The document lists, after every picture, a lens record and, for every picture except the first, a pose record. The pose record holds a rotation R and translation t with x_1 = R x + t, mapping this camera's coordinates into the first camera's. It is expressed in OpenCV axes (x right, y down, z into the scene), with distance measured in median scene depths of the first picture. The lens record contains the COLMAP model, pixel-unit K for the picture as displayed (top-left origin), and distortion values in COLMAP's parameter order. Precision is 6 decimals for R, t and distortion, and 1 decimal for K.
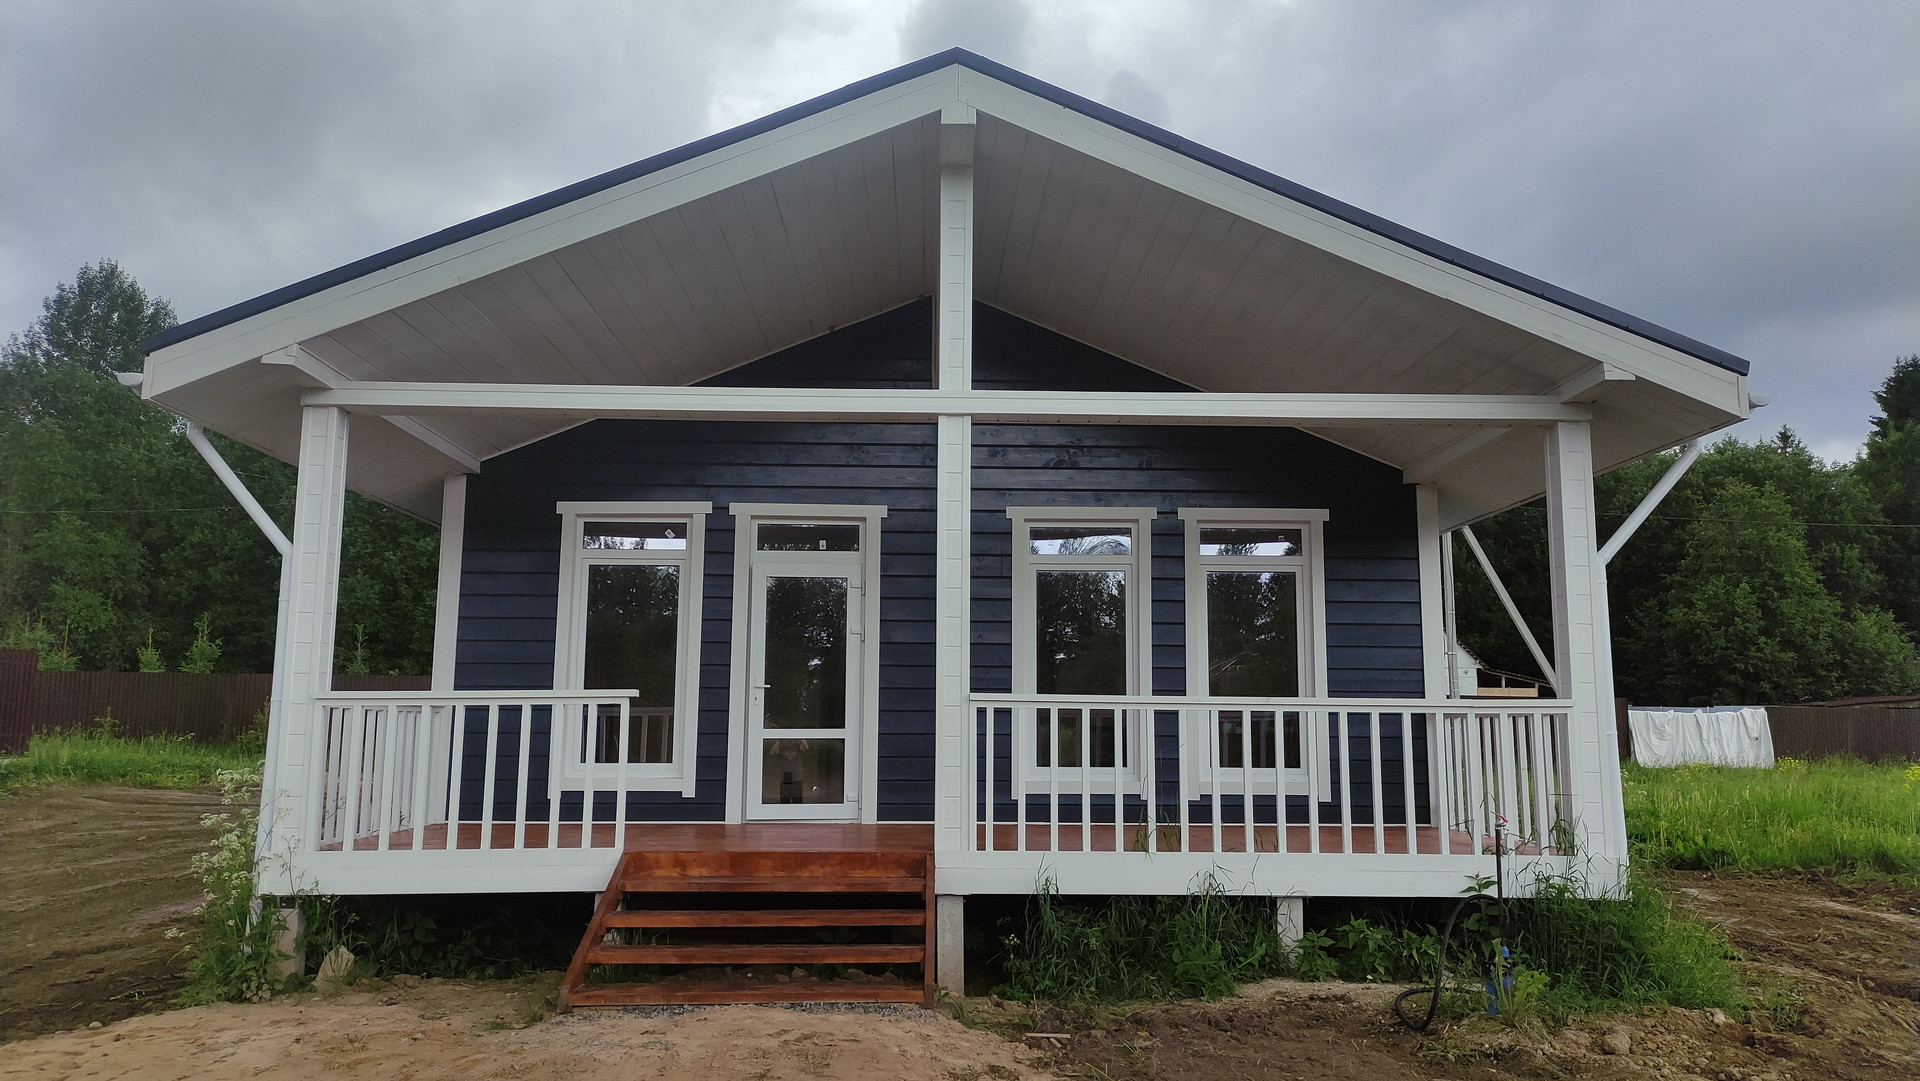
lens RADIAL K [[1408.6, 0, 960.0], [0, 1408.6, 540.5], [0, 0, 1]] dist [0.060706, -0.052884]
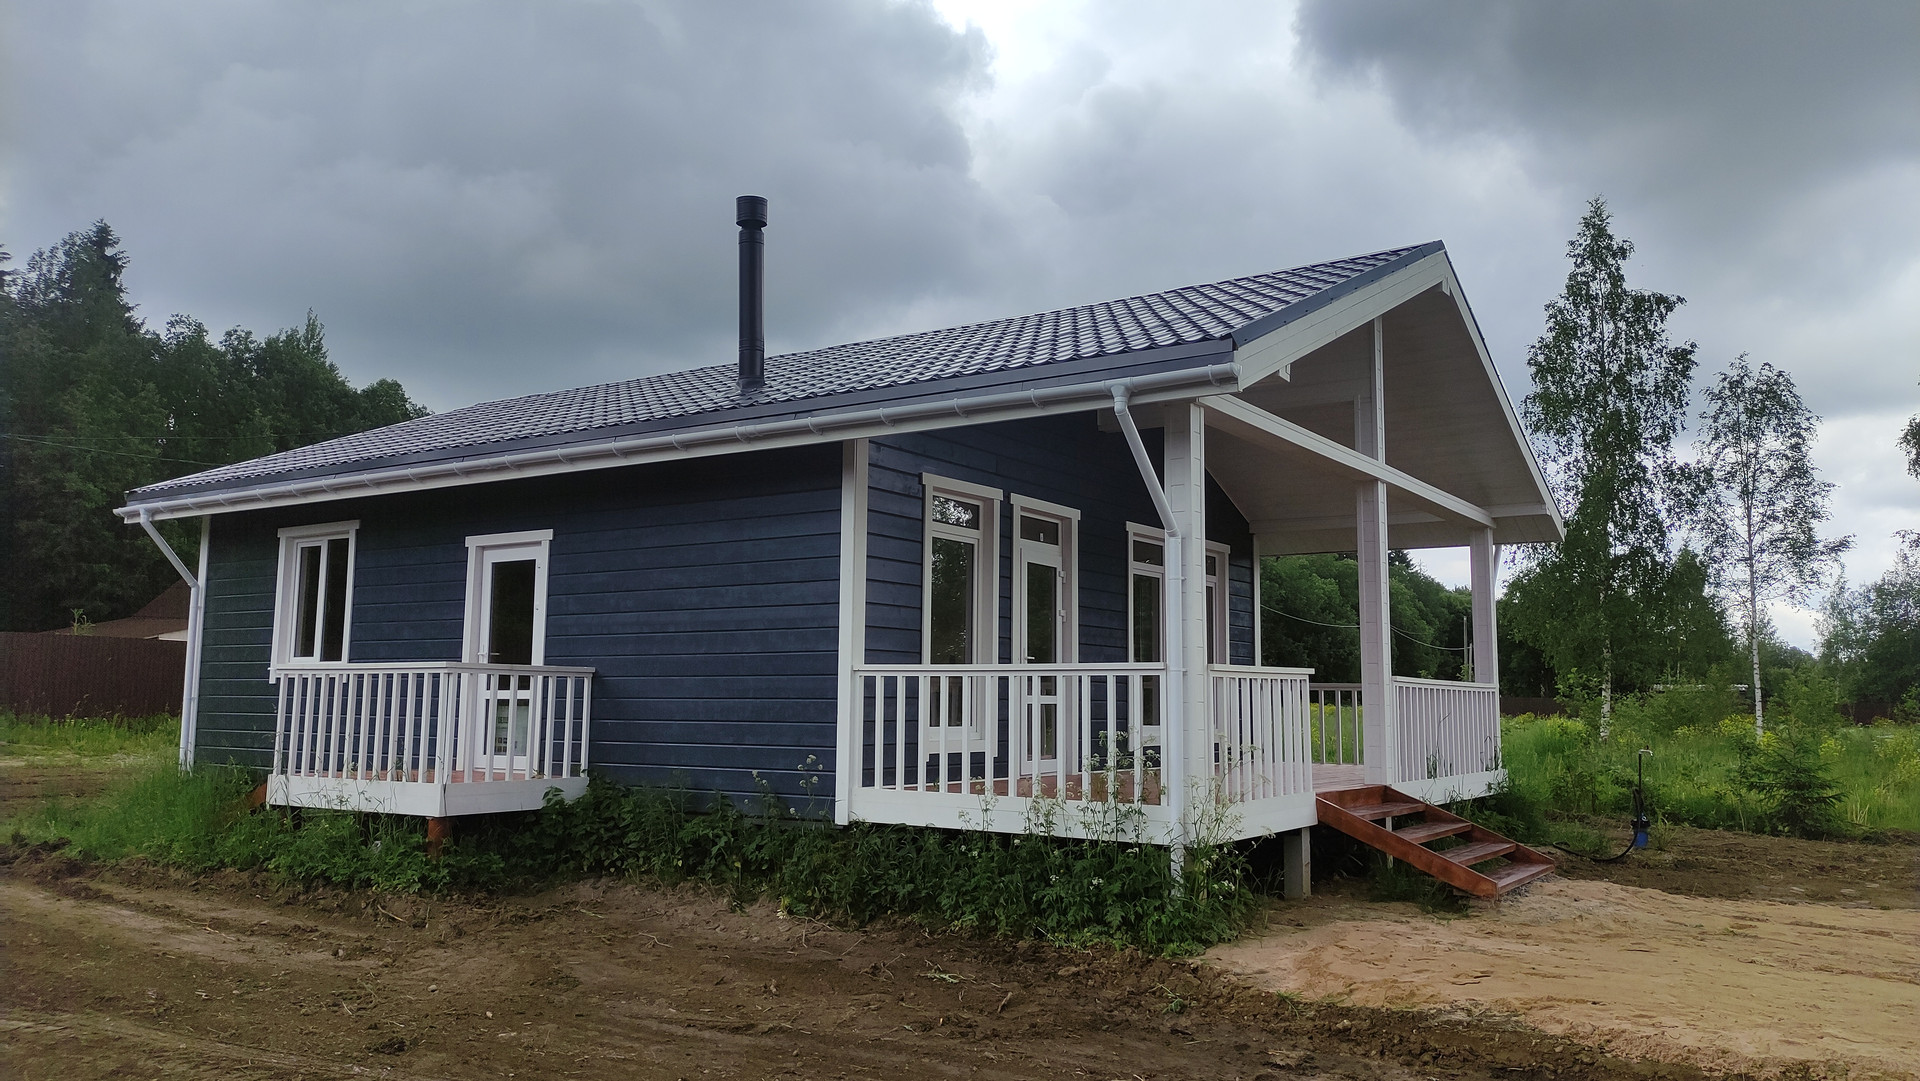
lens RADIAL K [[1408.6, 0, 960.0], [0, 1408.6, 540.5], [0, 0, 1]] dist [0.060706, -0.052884]
pose [[0.565562, 0.094146, 0.819315, -1.109841], [-0.121236, 0.992161, -0.030321, 0.049806], [-0.815746, -0.082182, 0.572542, 0.400701]]
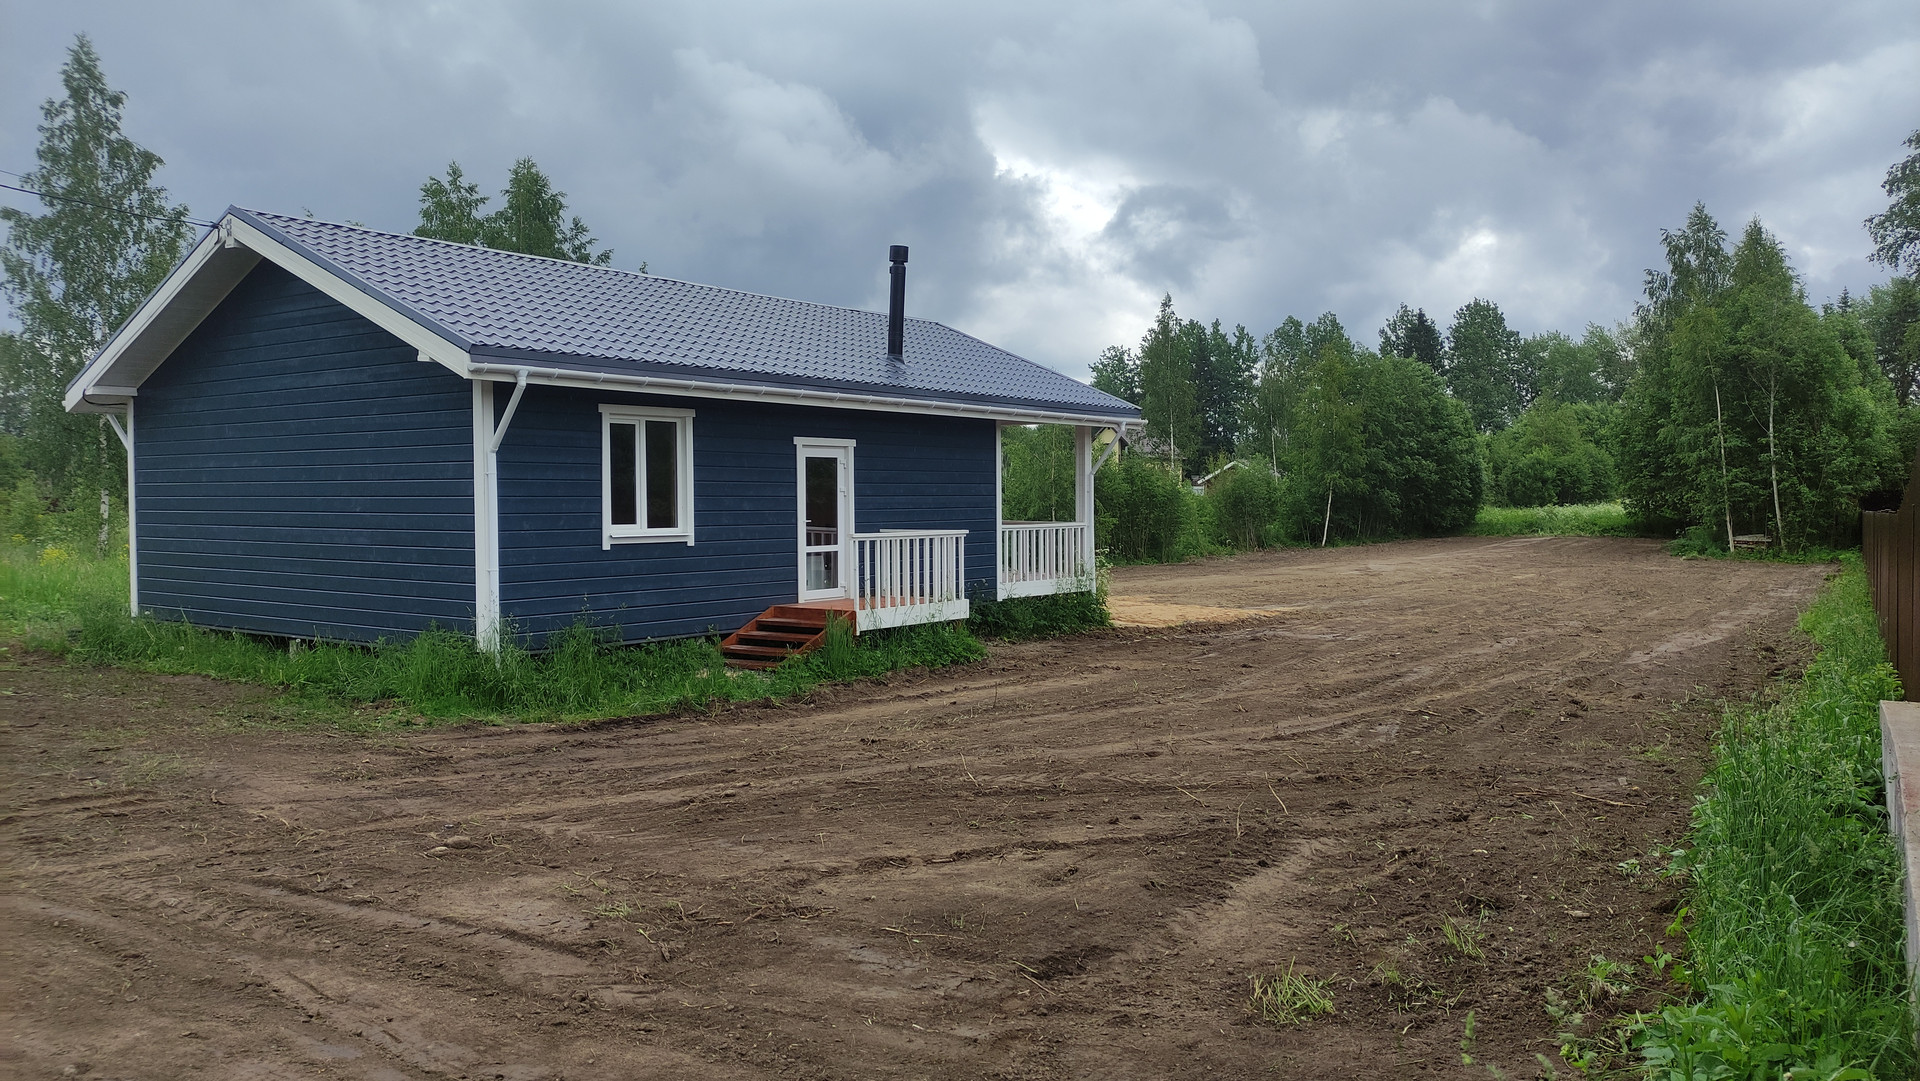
lens RADIAL K [[1408.6, 0, 960.0], [0, 1408.6, 540.5], [0, 0, 1]] dist [0.060706, -0.052884]
pose [[-0.784103, -0.024832, 0.620134, -1.540010], [-0.090599, 0.993075, -0.074788, 0.286449], [-0.613983, -0.114825, -0.780923, 2.574613]]
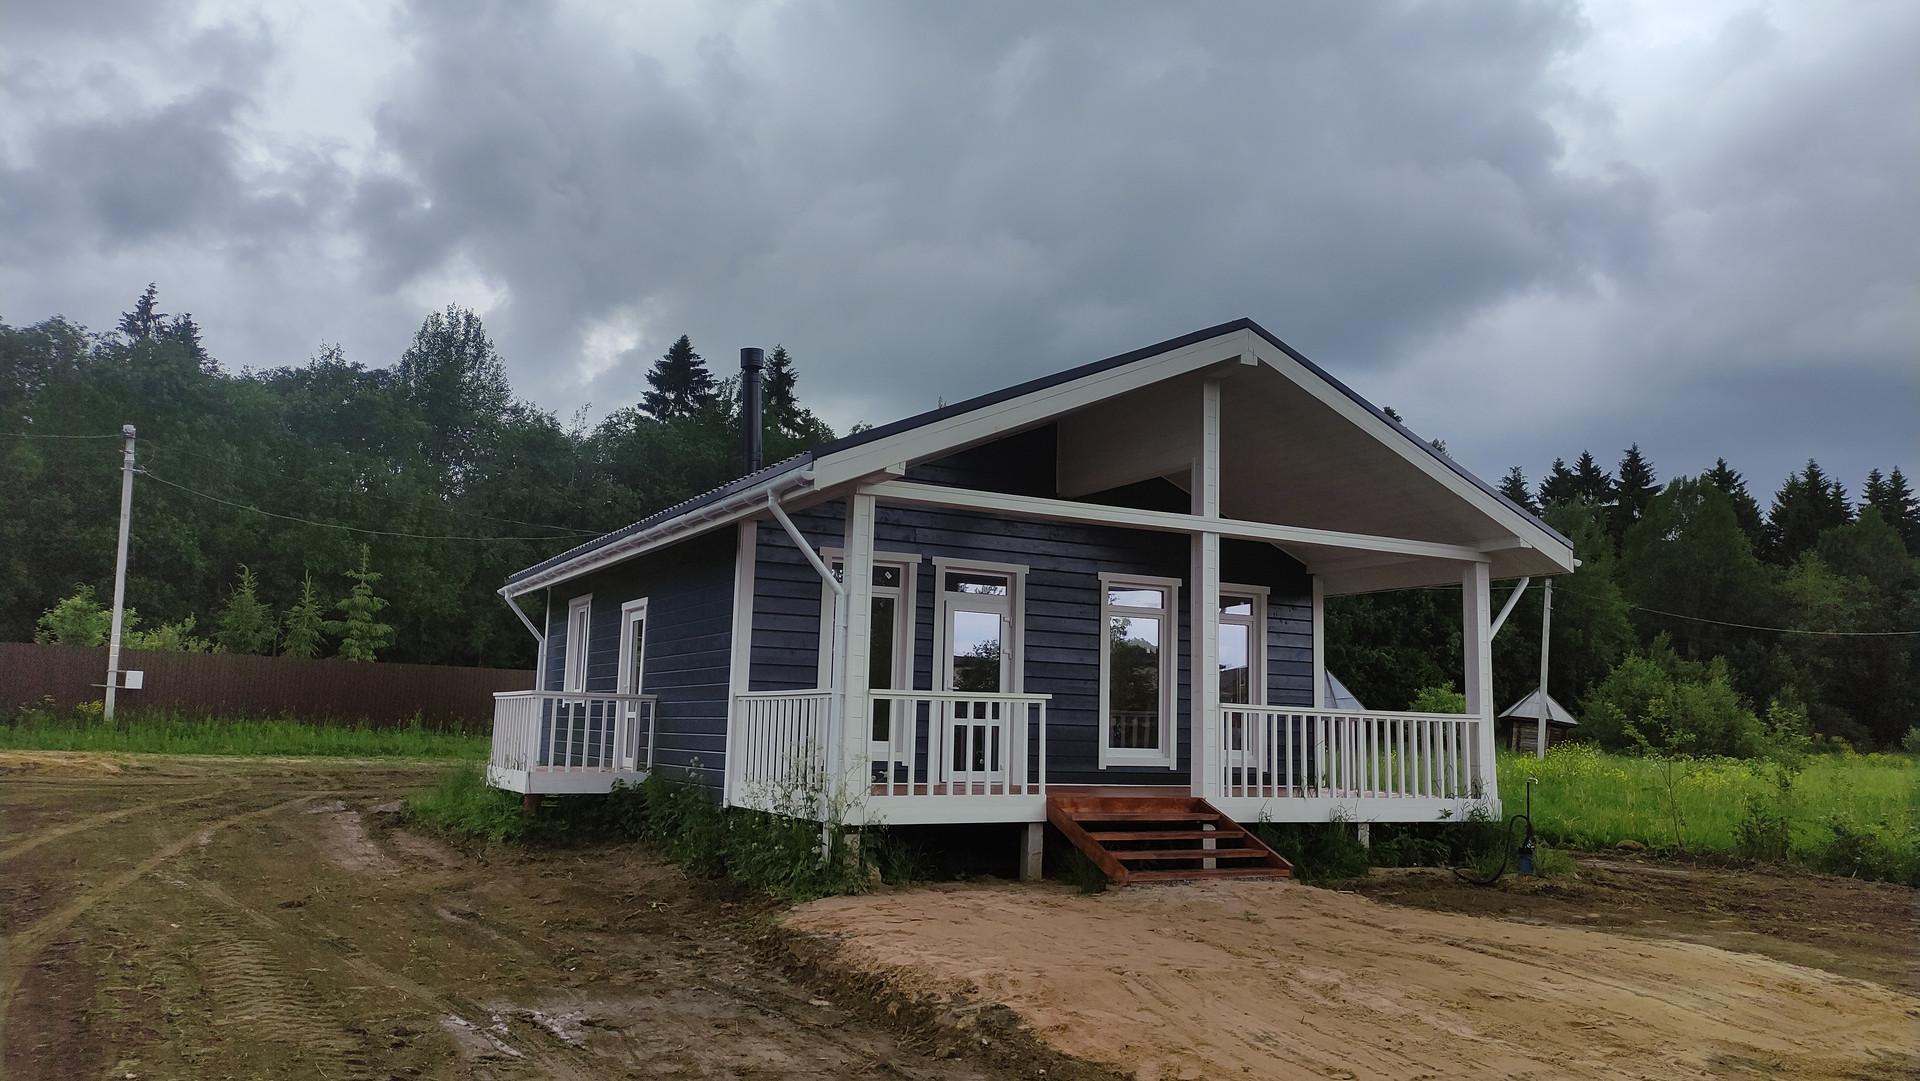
lens RADIAL K [[1408.6, 0, 960.0], [0, 1408.6, 540.5], [0, 0, 1]] dist [0.060706, -0.052884]
pose [[0.890375, 0.075405, 0.448940, -0.778605], [-0.081600, 0.996650, -0.005564, -0.036984], [-0.447855, -0.031680, 0.893545, -0.261700]]
